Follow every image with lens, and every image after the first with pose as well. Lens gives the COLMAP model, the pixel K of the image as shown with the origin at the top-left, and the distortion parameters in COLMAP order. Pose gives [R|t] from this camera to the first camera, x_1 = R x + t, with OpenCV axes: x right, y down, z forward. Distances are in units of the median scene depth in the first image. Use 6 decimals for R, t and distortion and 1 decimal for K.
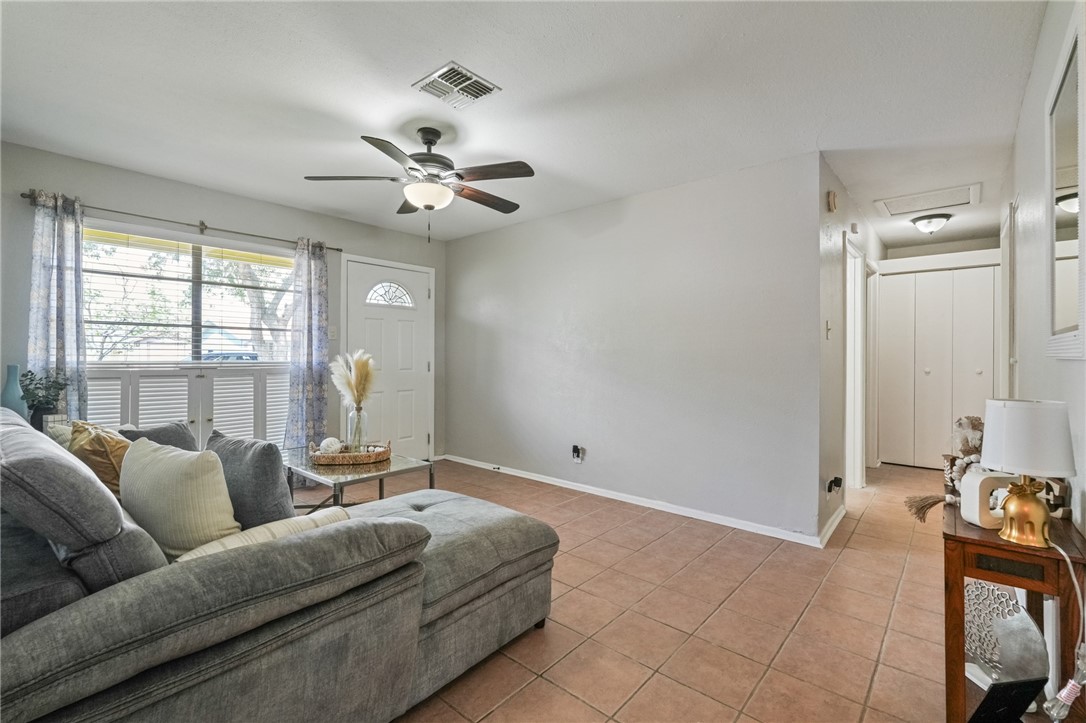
lens RADIAL K [[476.3, 0, 550.8], [0, 476.3, 357.3], [0, 0, 1]] dist [0.001223, 0.000443]
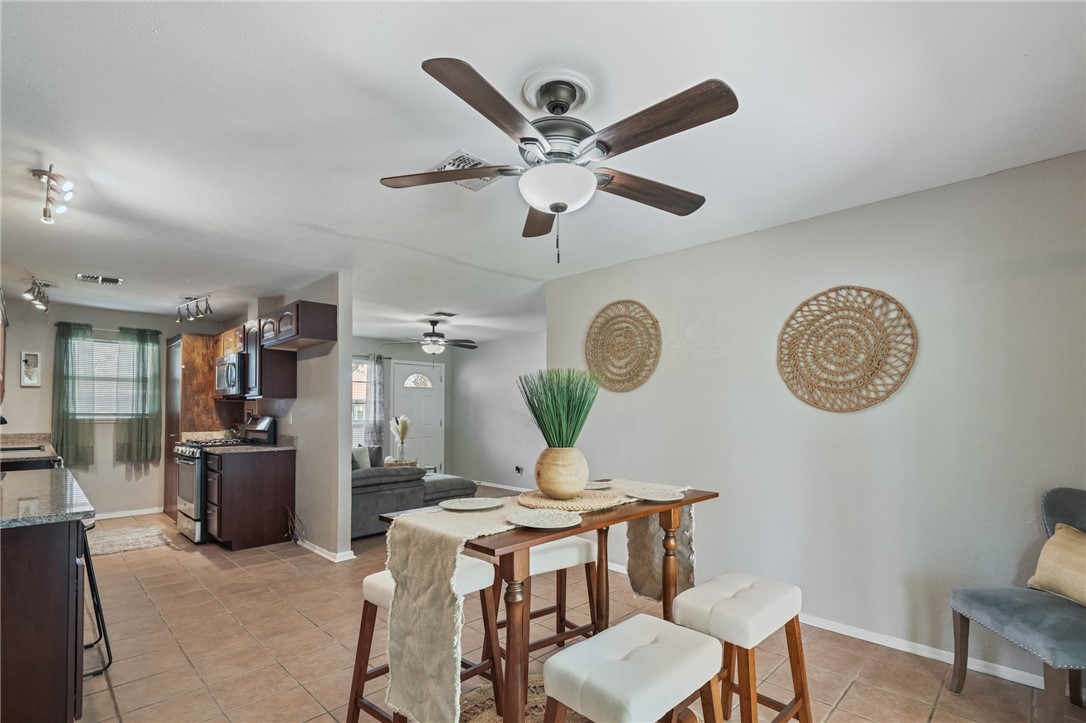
lens RADIAL K [[505.6, 0, 559.5], [0, 505.6, 400.1], [0, 0, 1]] dist [0.000062, 0.000051]
pose [[0.998267, -0.003165, -0.058769, 0.327167], [0.001696, 0.999685, -0.025043, -0.019451], [0.058829, 0.024900, 0.997957, -0.923341]]
